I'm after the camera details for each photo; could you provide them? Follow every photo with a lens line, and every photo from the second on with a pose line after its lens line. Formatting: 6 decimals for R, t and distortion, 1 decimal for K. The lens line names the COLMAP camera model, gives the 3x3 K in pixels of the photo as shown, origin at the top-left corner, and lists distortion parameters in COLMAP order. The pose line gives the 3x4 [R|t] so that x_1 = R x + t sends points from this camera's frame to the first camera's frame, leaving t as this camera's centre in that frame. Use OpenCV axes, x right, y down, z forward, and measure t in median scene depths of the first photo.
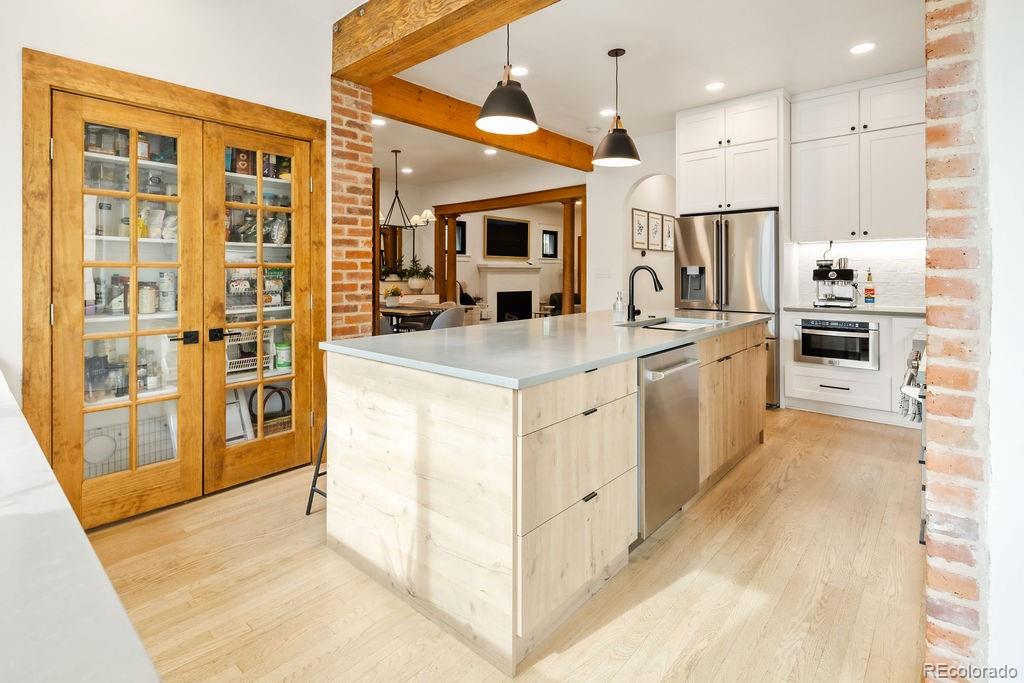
lens RADIAL K [[497.3, 0, 506.8], [0, 497.3, 279.2], [0, 0, 1]] dist [0.004010, -0.003552]
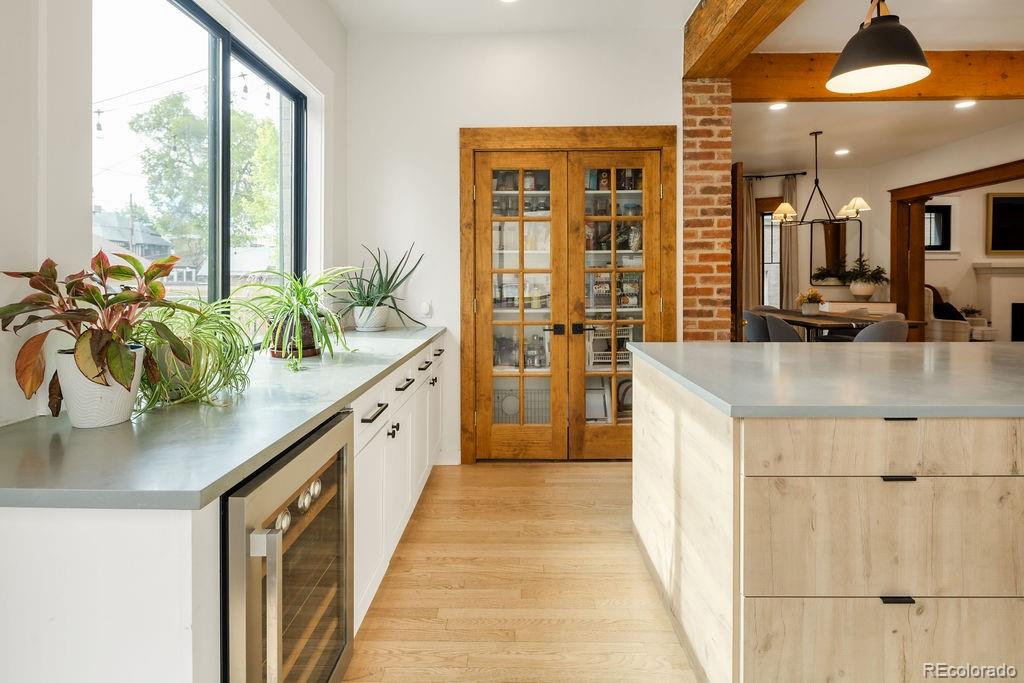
lens RADIAL K [[497.3, 0, 497.0], [0, 497.3, 289.5], [0, 0, 1]] dist [0.004010, -0.003552]
pose [[0.650592, 0.017137, -0.759234, 0.188711], [-0.005962, 0.999830, 0.017458, -0.002666], [0.759404, -0.006832, 0.650584, 0.074686]]
